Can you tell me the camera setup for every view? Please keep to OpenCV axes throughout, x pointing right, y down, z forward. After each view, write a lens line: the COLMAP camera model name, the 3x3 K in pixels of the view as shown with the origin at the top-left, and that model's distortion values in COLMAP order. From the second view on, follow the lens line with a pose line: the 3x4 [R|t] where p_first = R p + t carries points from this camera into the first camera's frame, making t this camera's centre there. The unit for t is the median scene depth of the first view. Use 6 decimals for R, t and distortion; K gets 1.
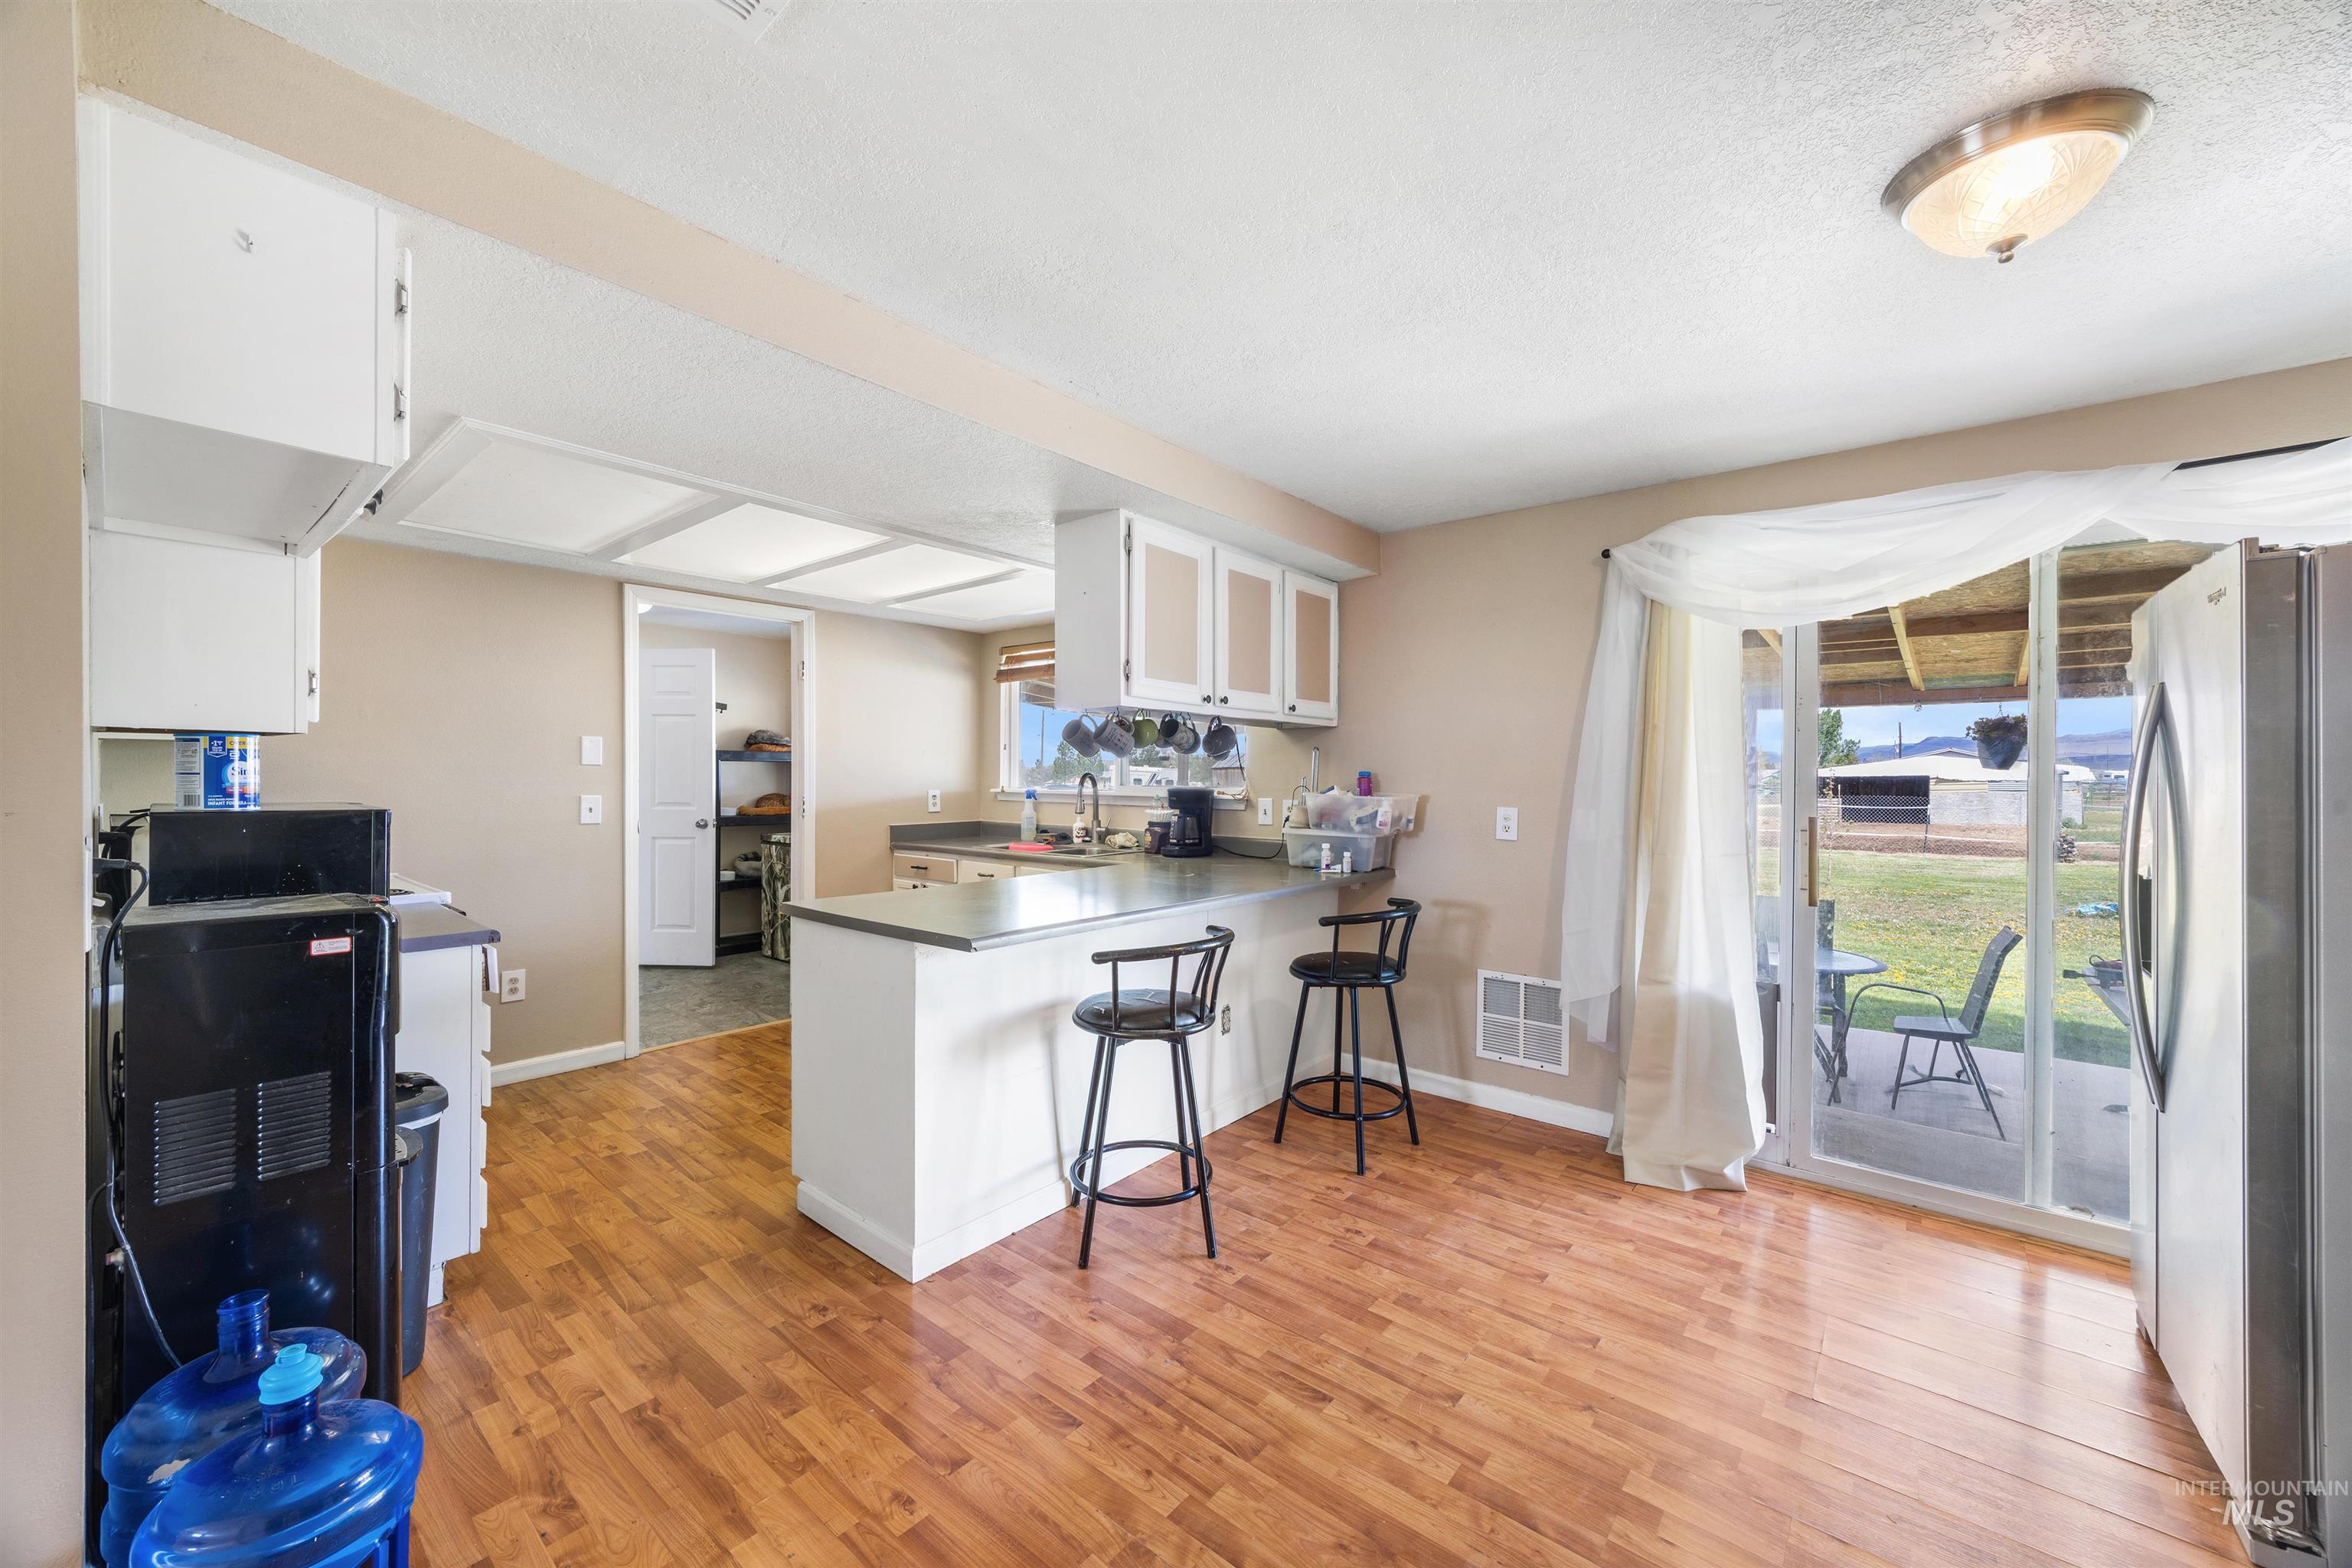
lens RADIAL K [[901.1, 0, 1178.3], [0, 901.1, 777.1], [0, 0, 1]] dist [-0.000692, 0.000090]
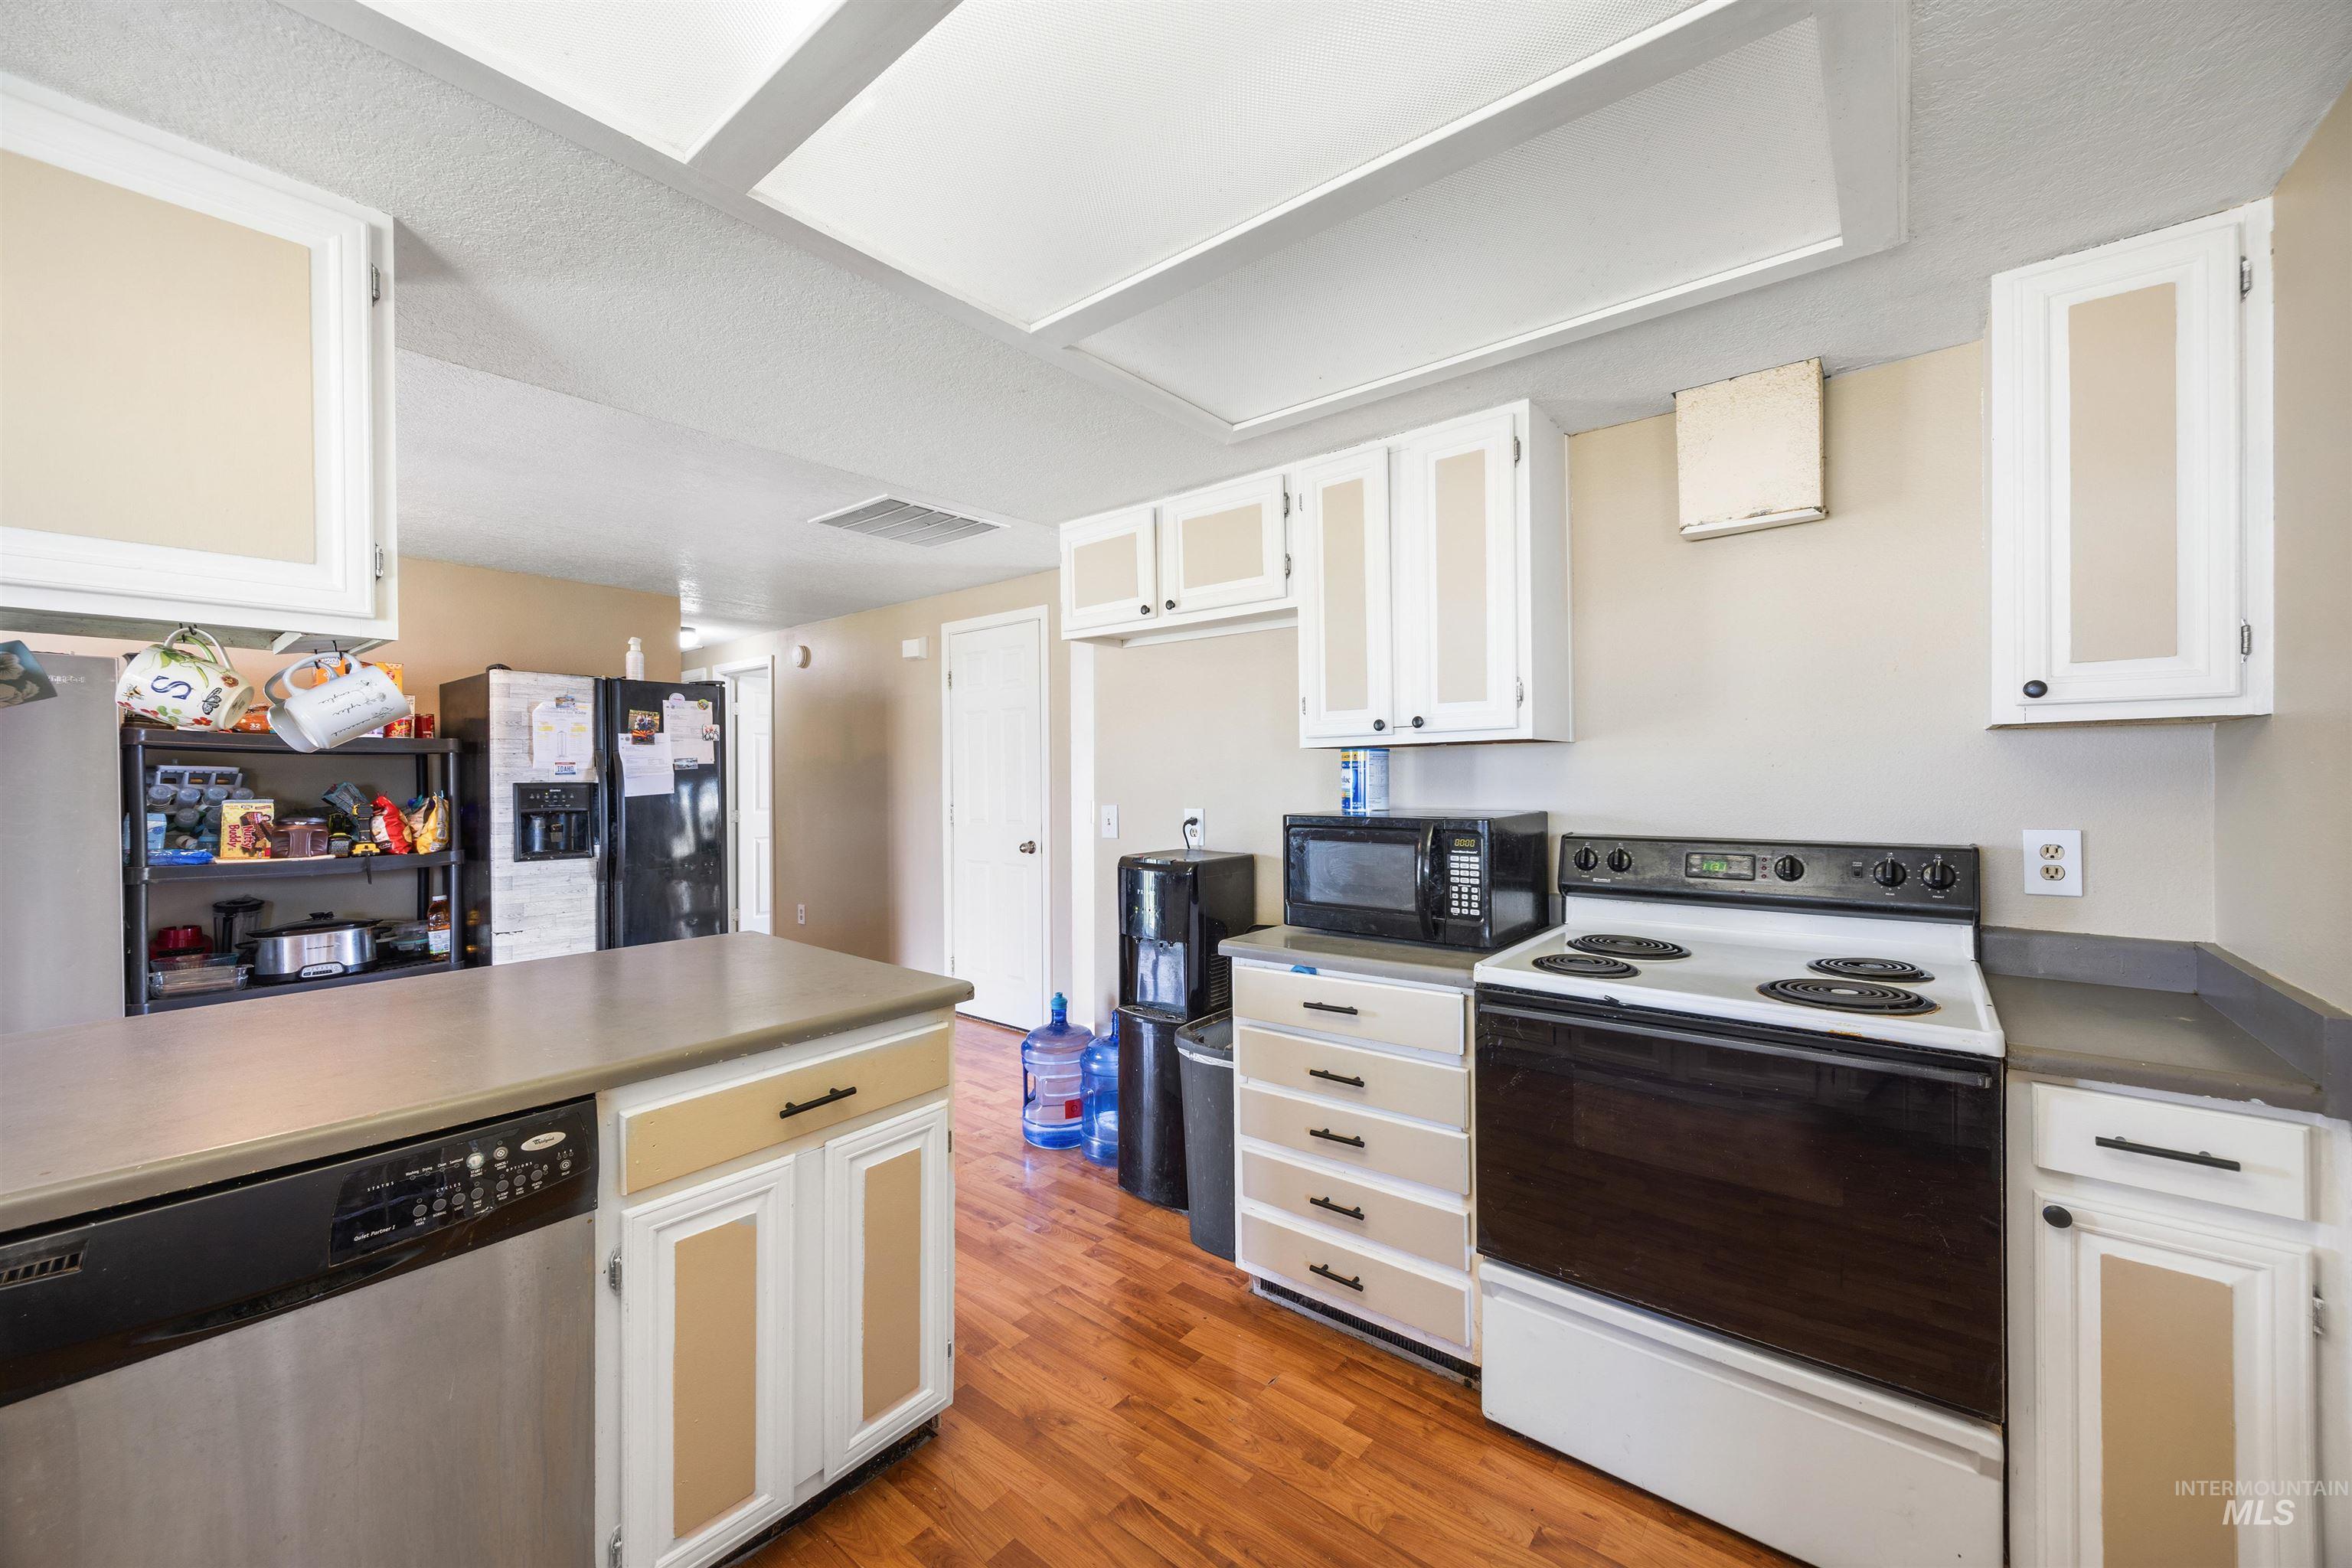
lens RADIAL K [[877.1, 0, 1160.3], [0, 877.1, 775.1], [0, 0, 1]] dist [0.000462, 0.000030]
pose [[-0.999990, -0.000363, -0.004542, -0.603075], [-0.000372, 0.999998, 0.001920, -0.010906], [0.004541, 0.001922, -0.999988, 1.712773]]
